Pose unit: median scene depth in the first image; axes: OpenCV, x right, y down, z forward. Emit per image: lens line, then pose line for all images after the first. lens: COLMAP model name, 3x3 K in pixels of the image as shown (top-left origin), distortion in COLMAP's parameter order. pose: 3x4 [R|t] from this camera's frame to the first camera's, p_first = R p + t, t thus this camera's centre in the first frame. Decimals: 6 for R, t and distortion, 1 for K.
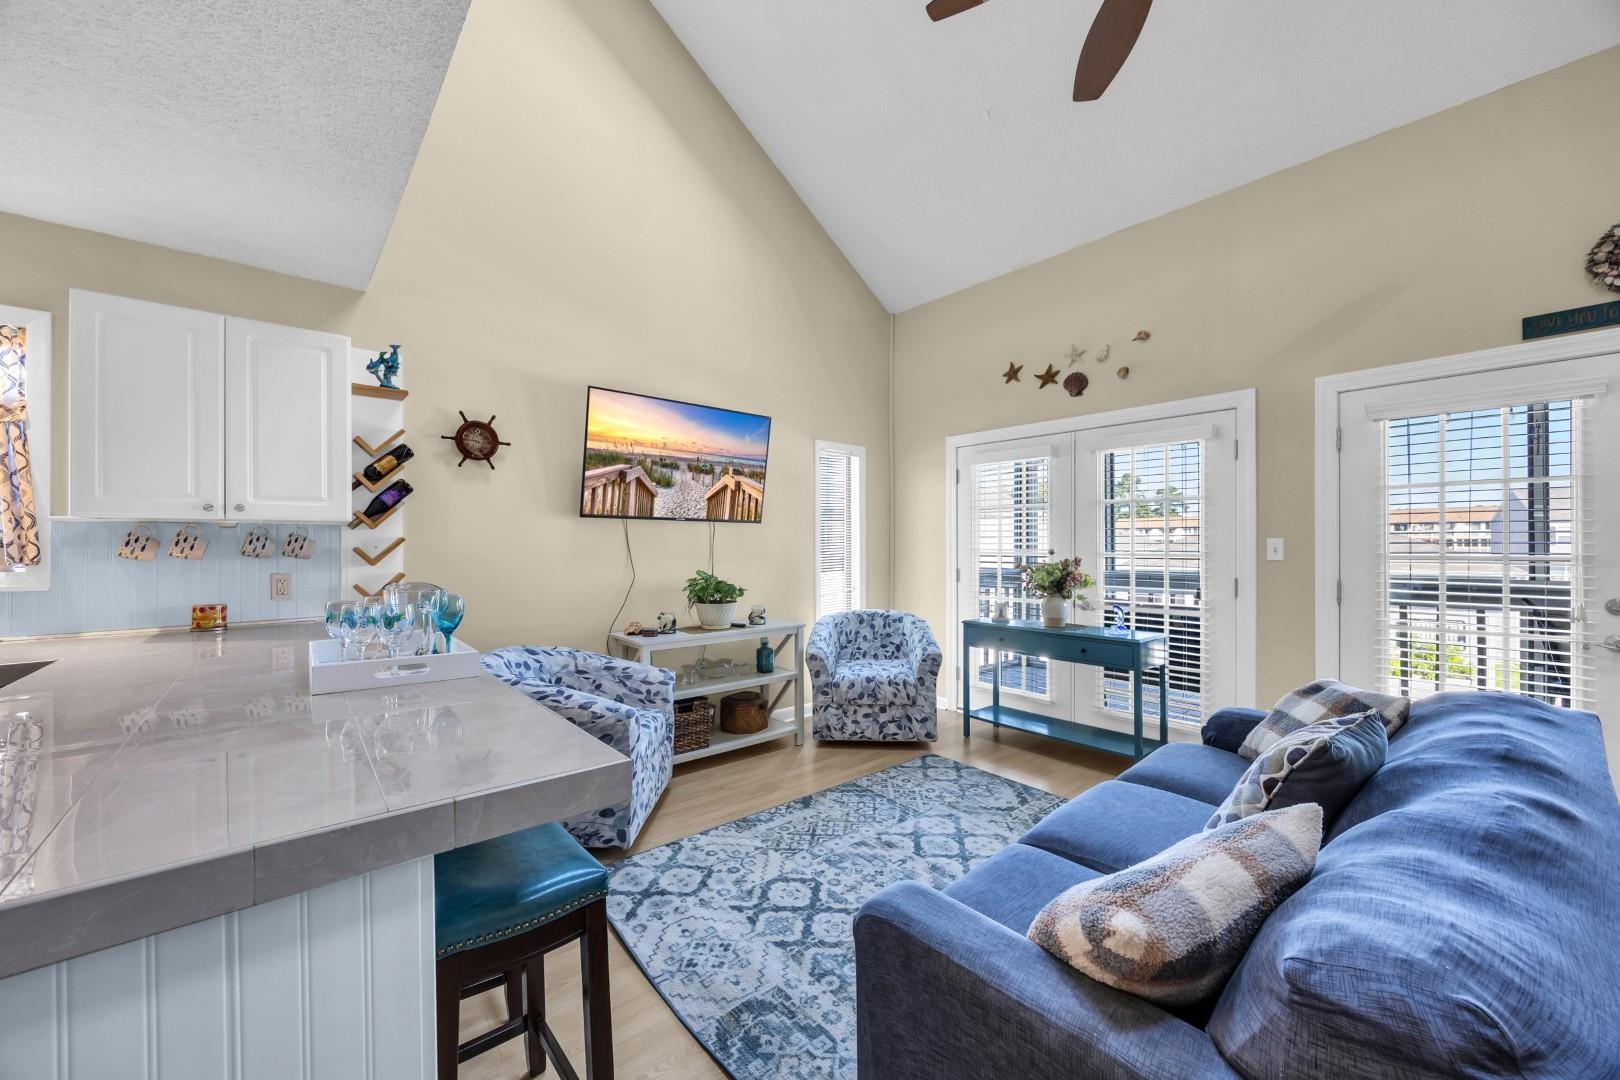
lens RADIAL K [[611.9, 0, 803.3], [0, 611.9, 544.7], [0, 0, 1]] dist [-0.002393, -0.000168]
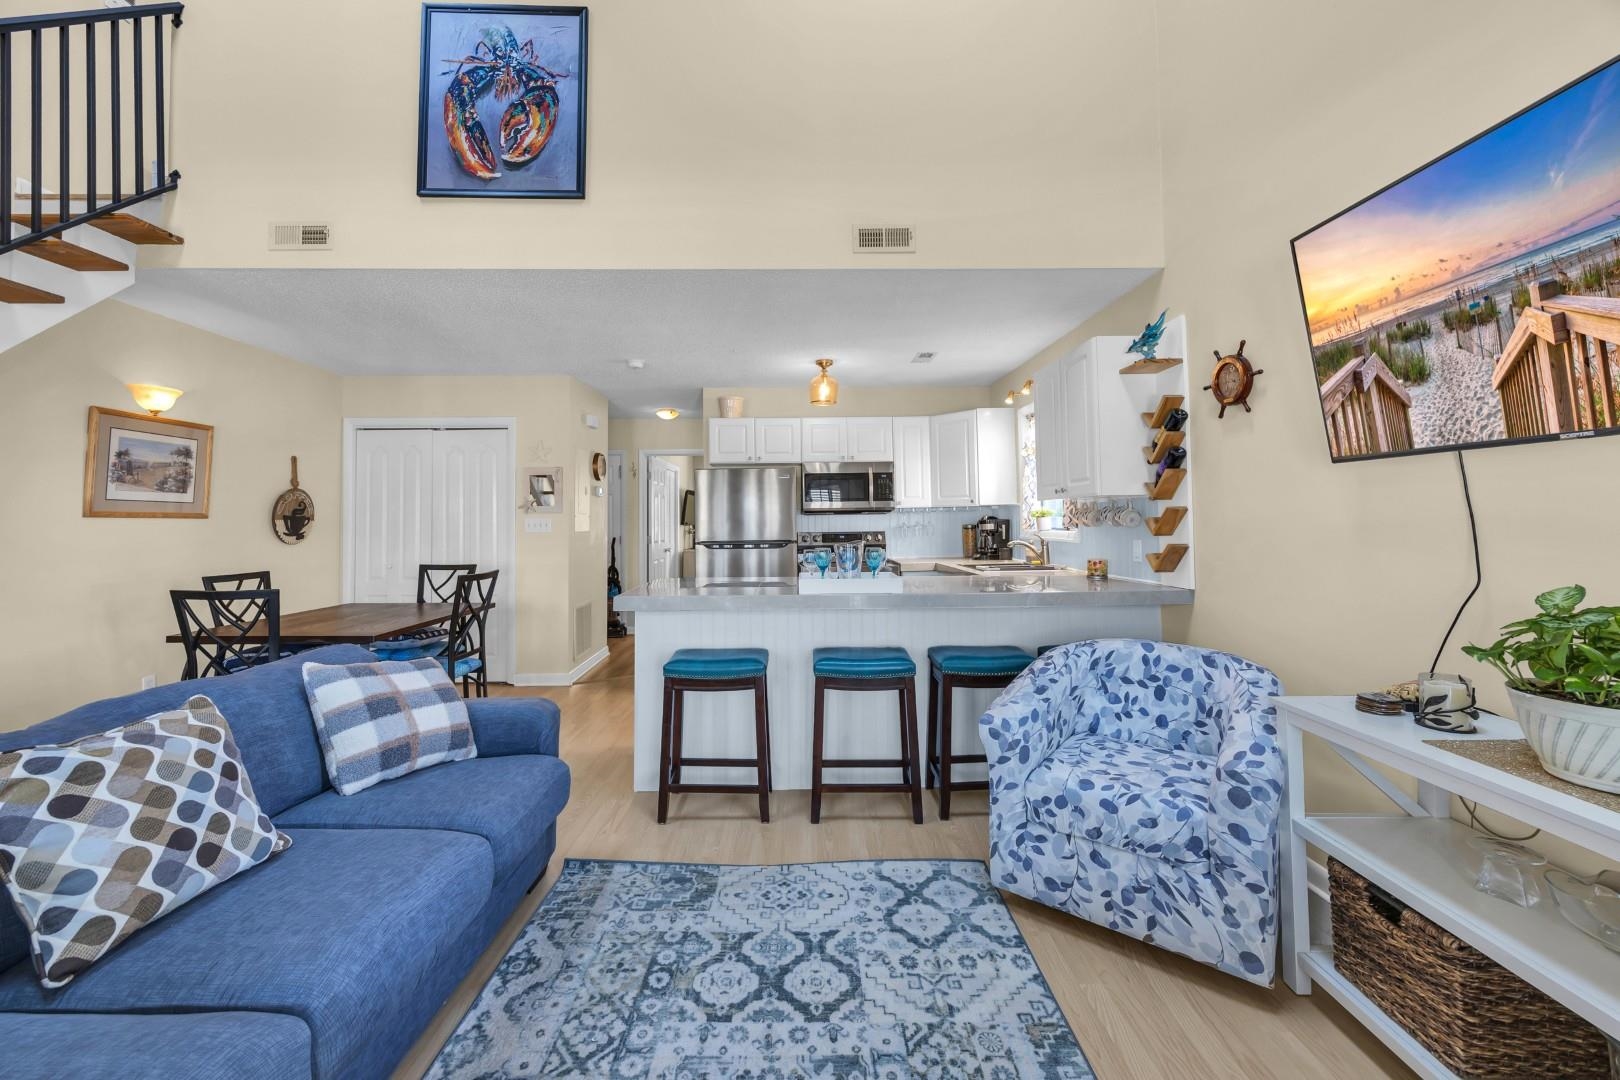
lens RADIAL K [[626.5, 0, 805.9], [0, 626.5, 500.2], [0, 0, 1]] dist [-0.002501, -0.000390]
pose [[-0.636310, -0.017138, -0.771243, 0.420345], [0.013934, 0.999335, -0.033702, 0.001635], [0.771308, -0.032192, -0.635647, 1.064860]]
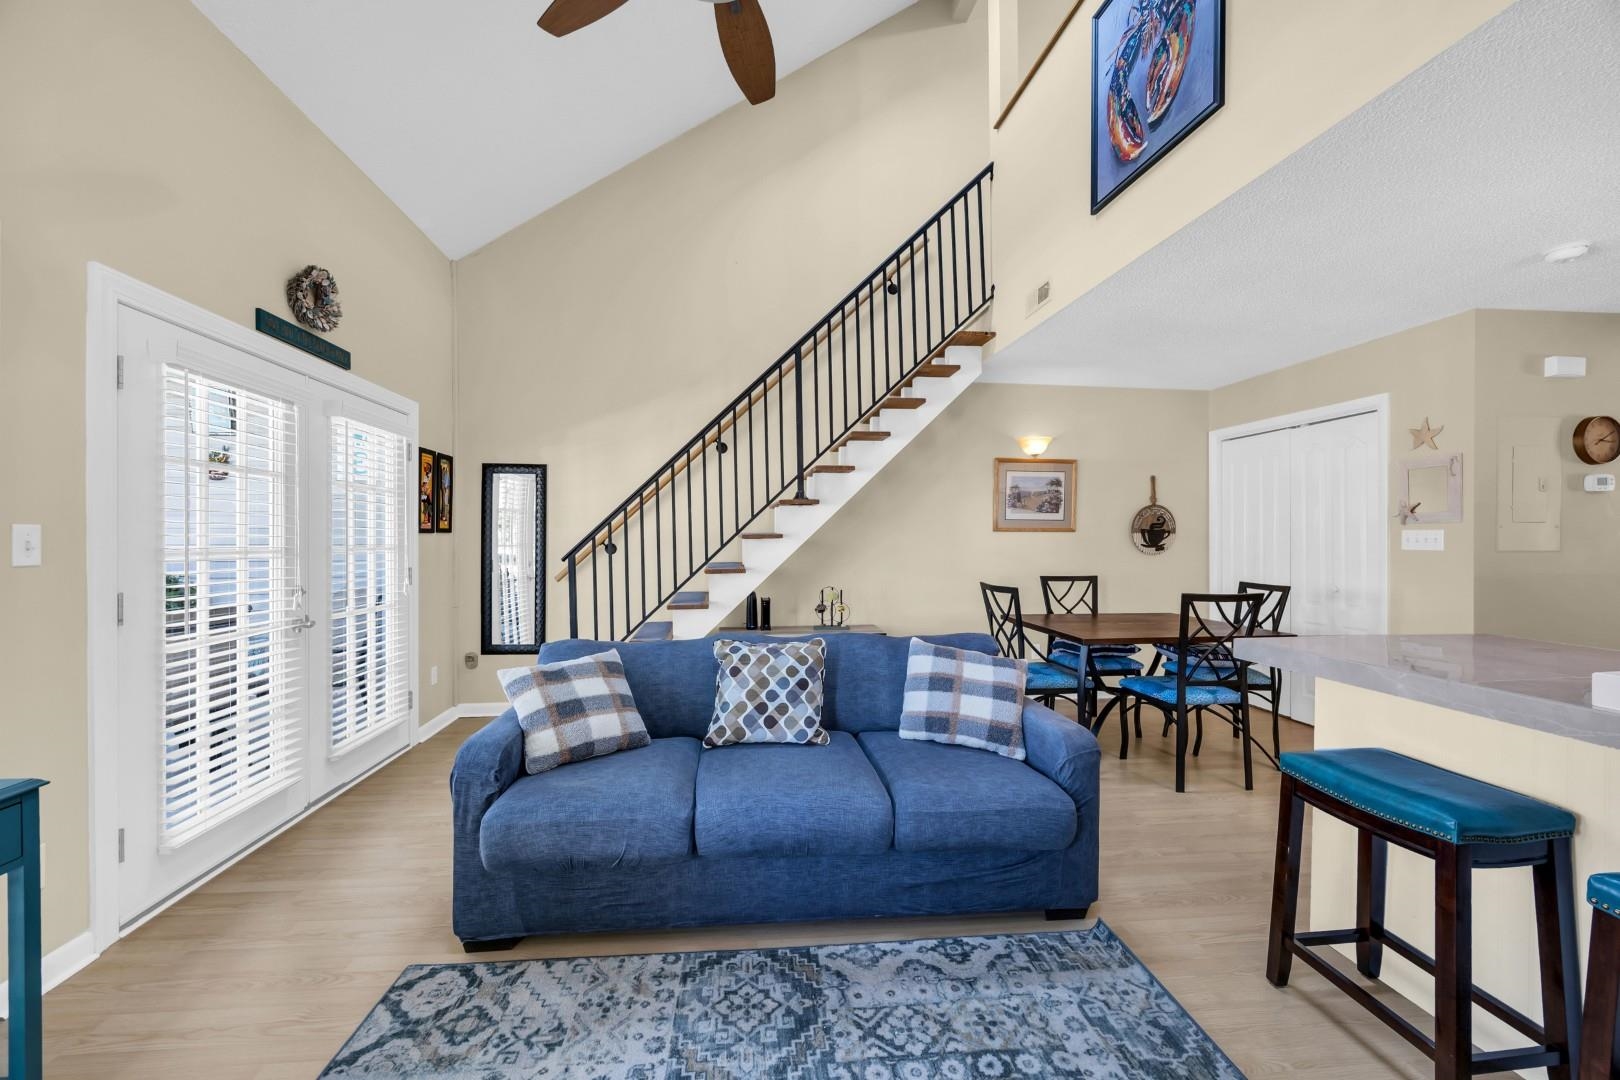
lens RADIAL K [[620.8, 0, 791.1], [0, 620.8, 543.2], [0, 0, 1]] dist [-0.000790, 0.000159]
pose [[-0.823338, -0.002218, 0.567547, -0.072282], [-0.000541, 0.999995, 0.003123, 0.003675], [-0.567551, 0.002264, -0.823335, 1.076245]]
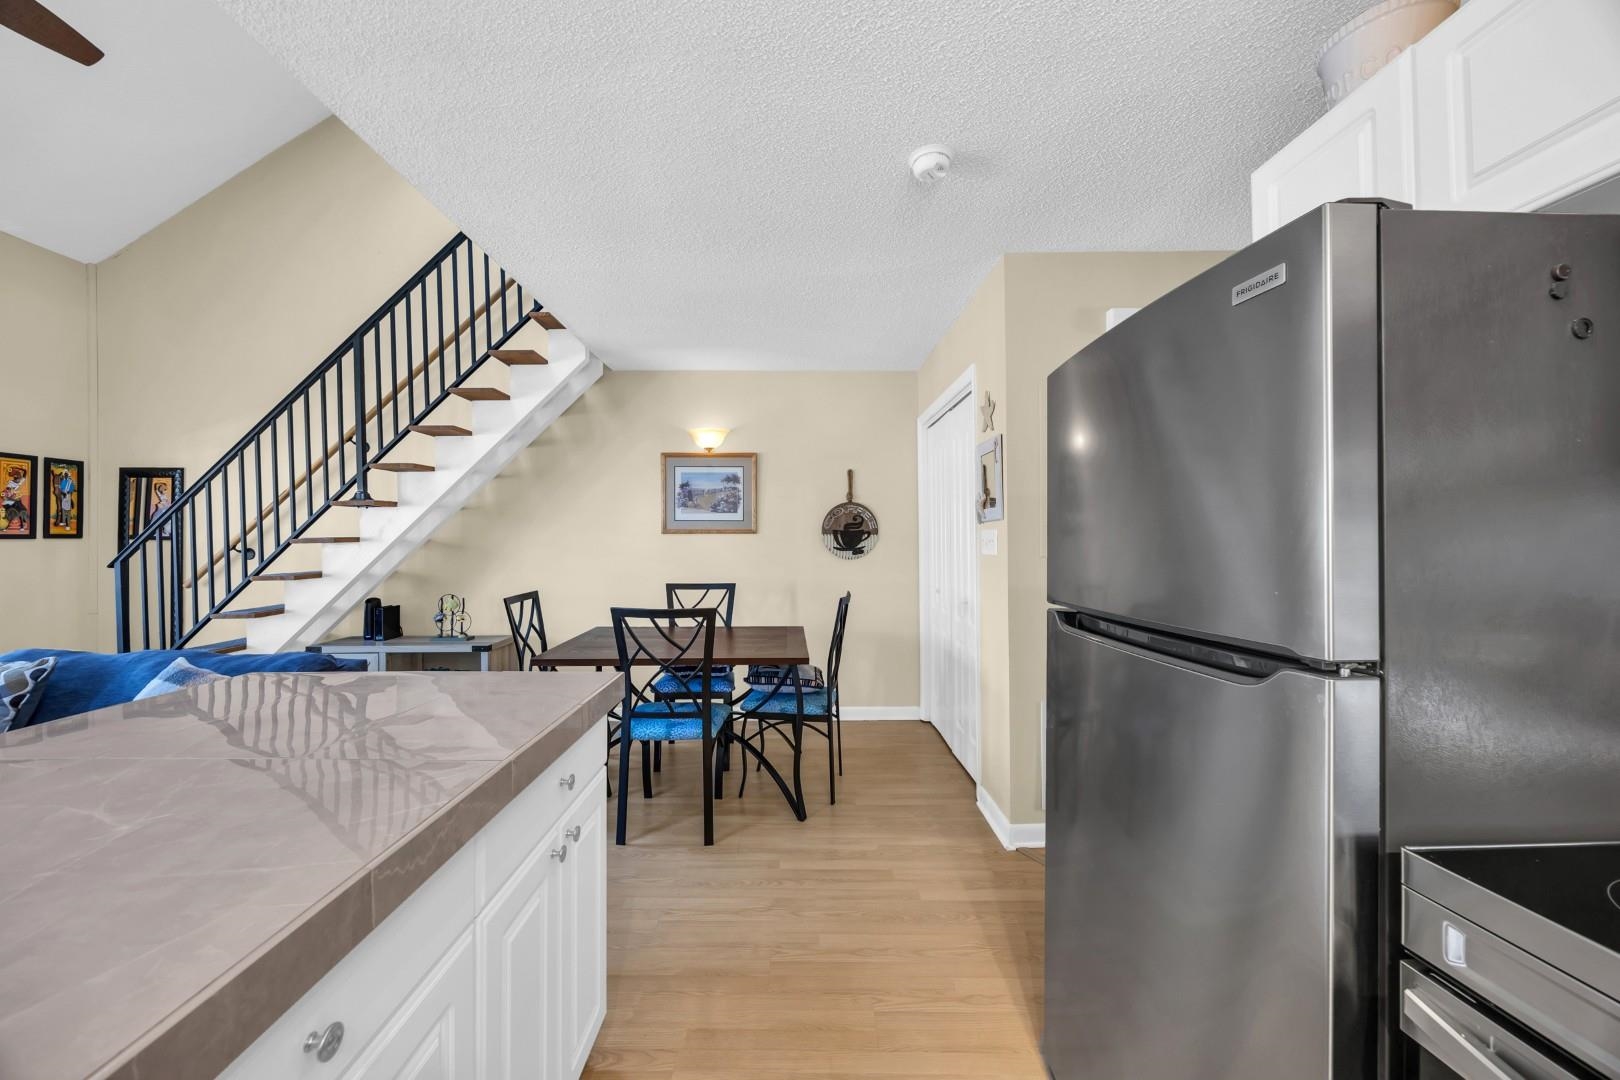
lens RADIAL K [[613.3, 0, 800.5], [0, 613.3, 539.0], [0, 0, 1]] dist [-0.001536, -0.000029]
pose [[-0.761218, 0.006580, 0.648462, -0.739853], [0.003139, 0.999974, -0.006462, 0.001097], [-0.648488, -0.002883, -0.761219, 0.379909]]
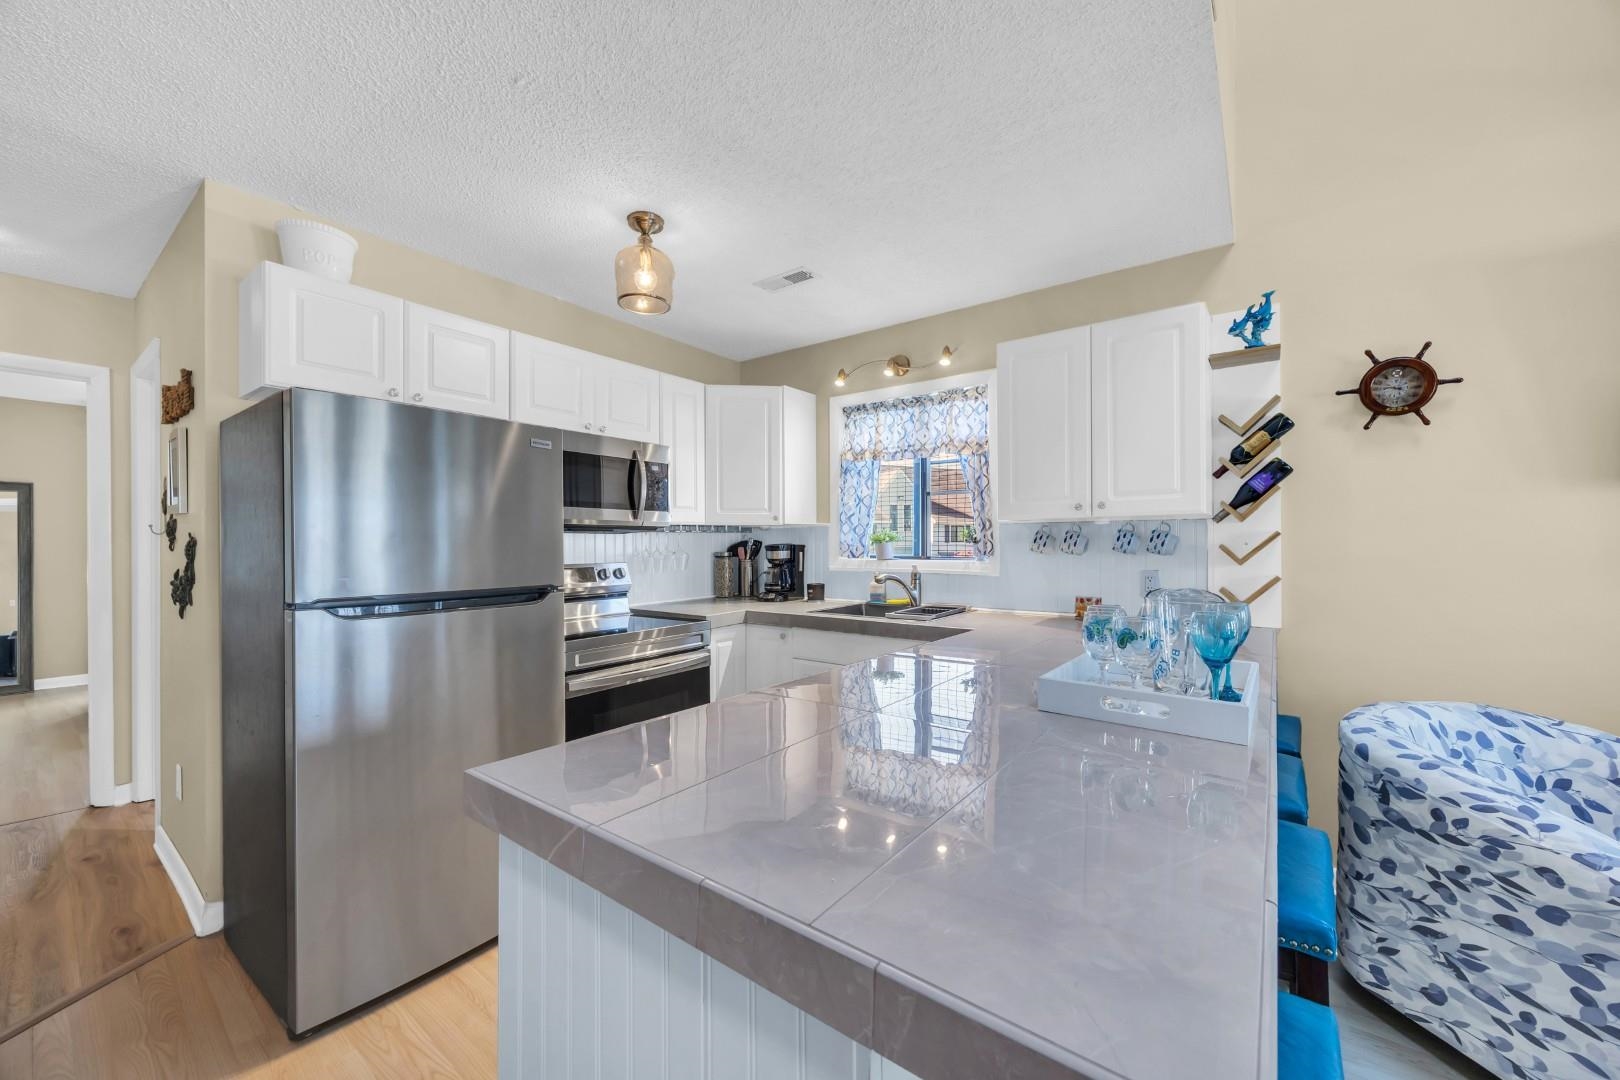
lens RADIAL K [[619.3, 0, 801.9], [0, 619.3, 546.3], [0, 0, 1]] dist [-0.002659, 0.000178]
pose [[0.208894, 0.003518, -0.977932, 0.000691], [0.004005, 0.999982, 0.004453, 0.001392], [0.977930, -0.004846, 0.208876, 0.204830]]
